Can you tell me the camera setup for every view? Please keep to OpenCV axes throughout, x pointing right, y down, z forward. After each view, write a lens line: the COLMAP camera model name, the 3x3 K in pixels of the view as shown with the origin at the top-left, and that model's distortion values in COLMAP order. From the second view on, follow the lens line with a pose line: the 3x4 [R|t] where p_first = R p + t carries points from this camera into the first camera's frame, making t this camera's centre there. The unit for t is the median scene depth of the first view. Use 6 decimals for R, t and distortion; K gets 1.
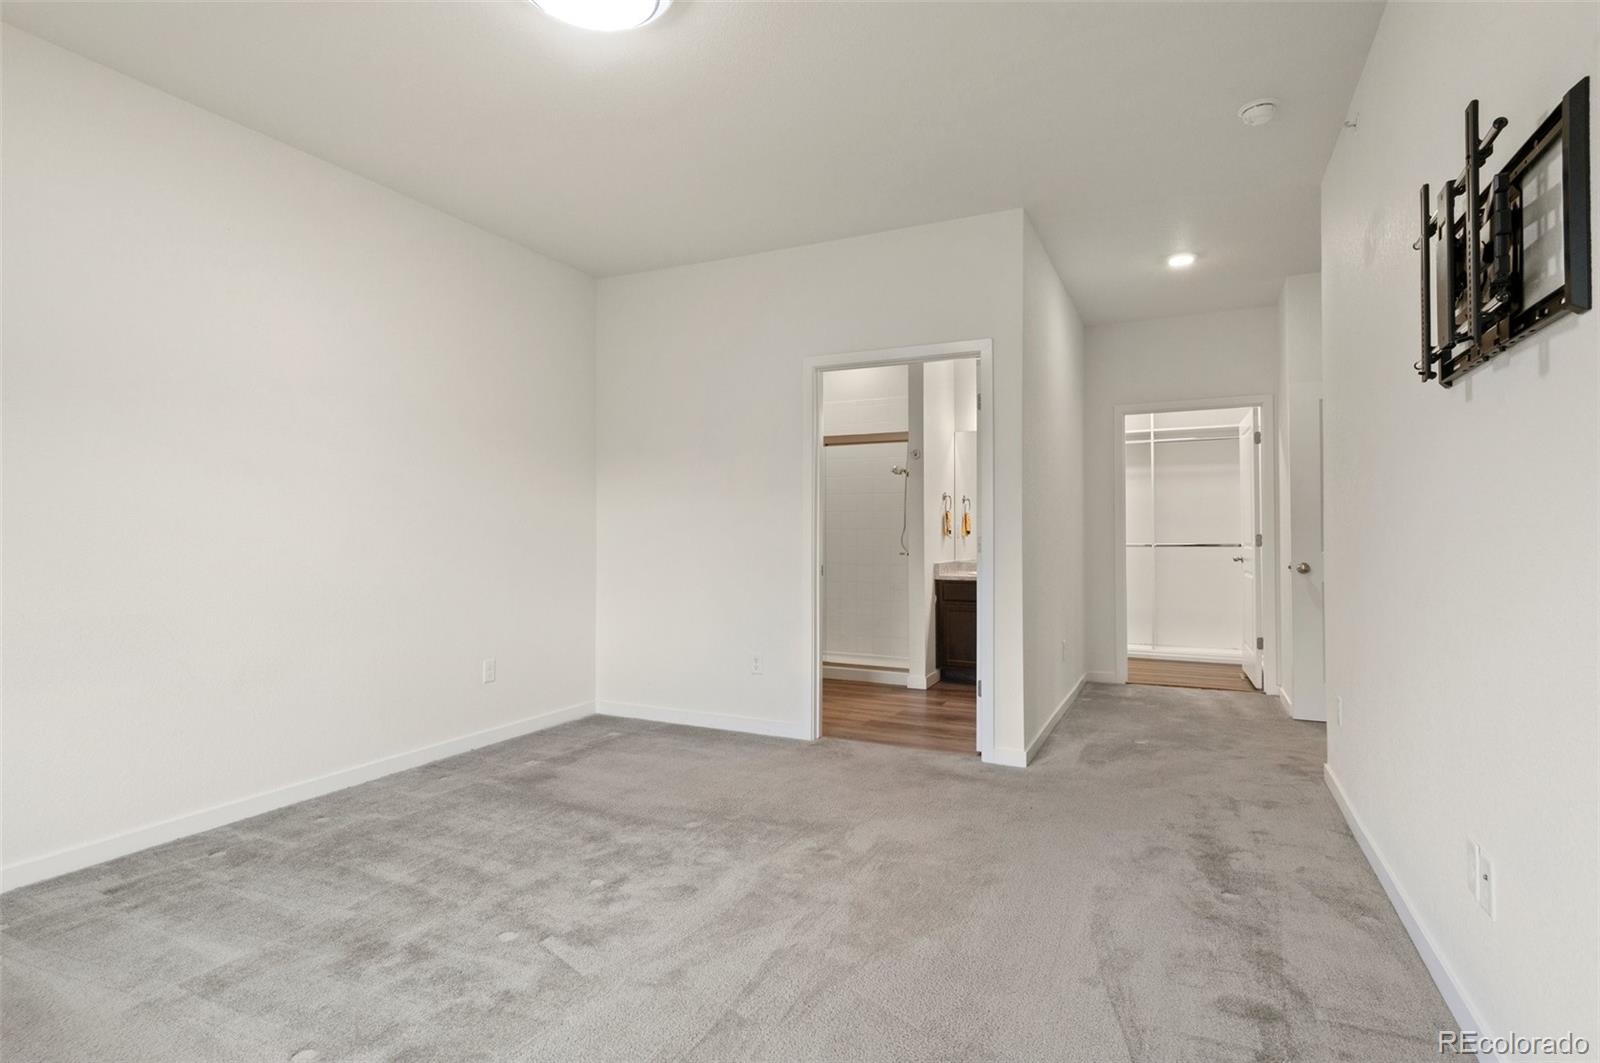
lens RADIAL K [[789.4, 0, 803.3], [0, 789.4, 529.0], [0, 0, 1]] dist [-0.004943, 0.001627]
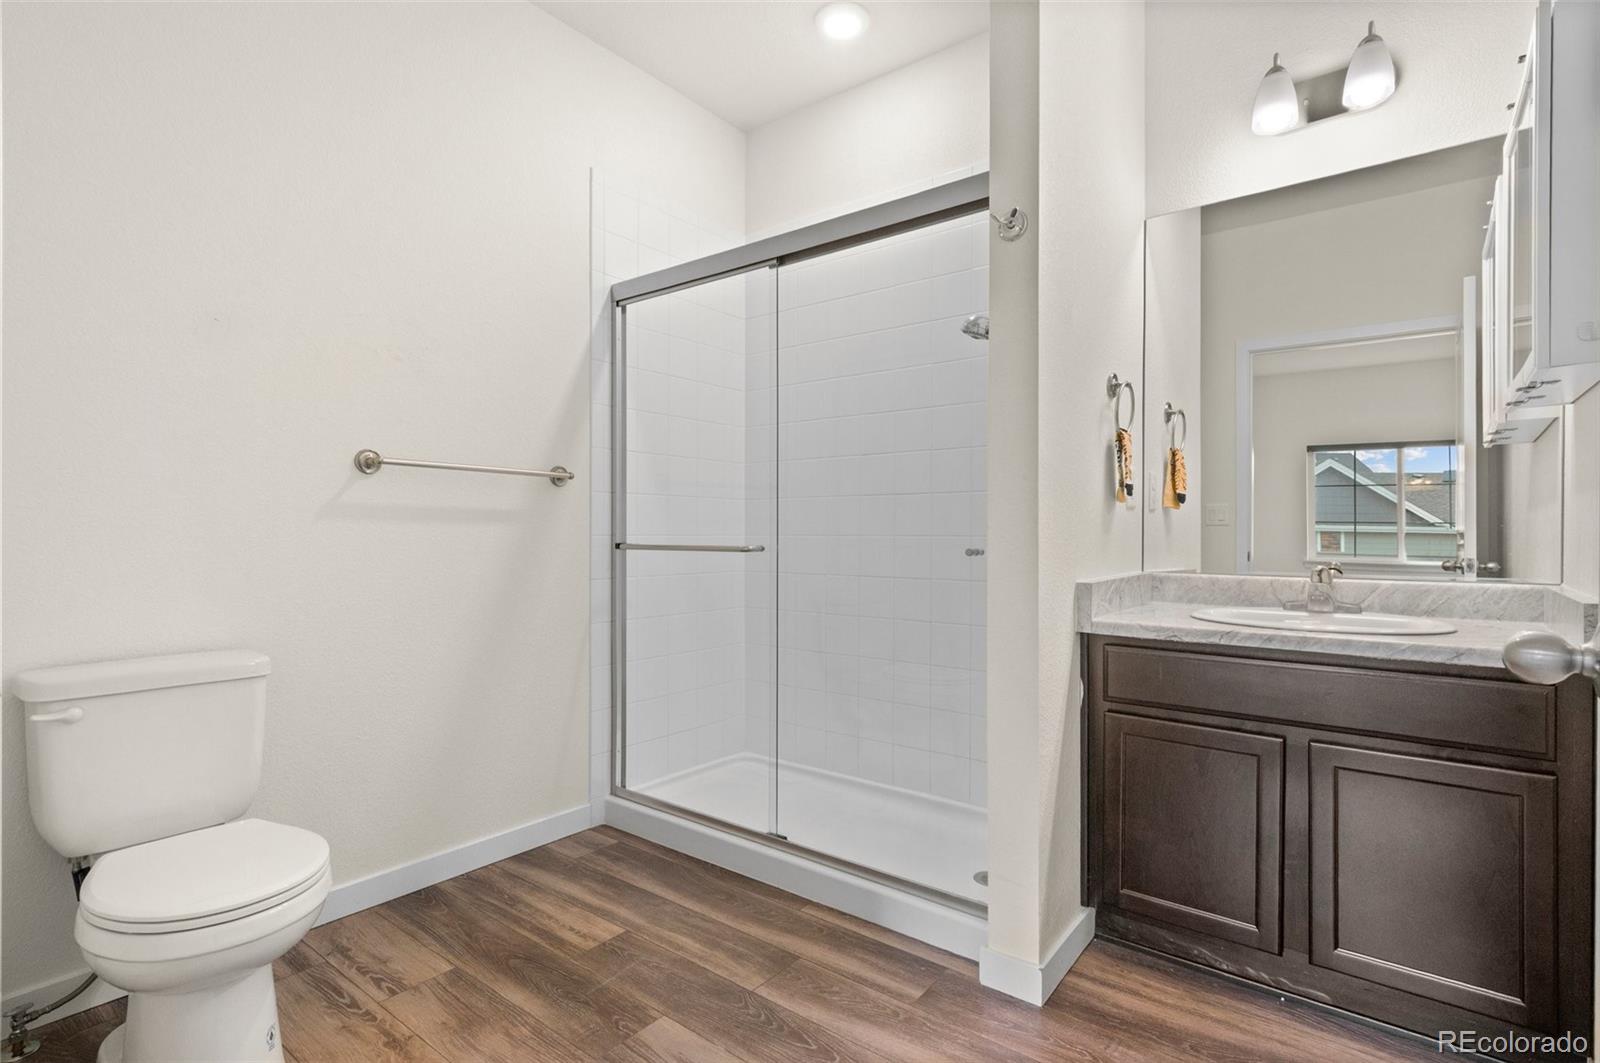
lens RADIAL K [[789.4, 0, 799.5], [0, 789.4, 530.1], [0, 0, 1]] dist [-0.004943, 0.001627]
pose [[0.975377, -0.000848, -0.220545, 0.124392], [0.003499, 0.999926, 0.011627, 0.017932], [0.220518, -0.012112, 0.975308, 0.647729]]
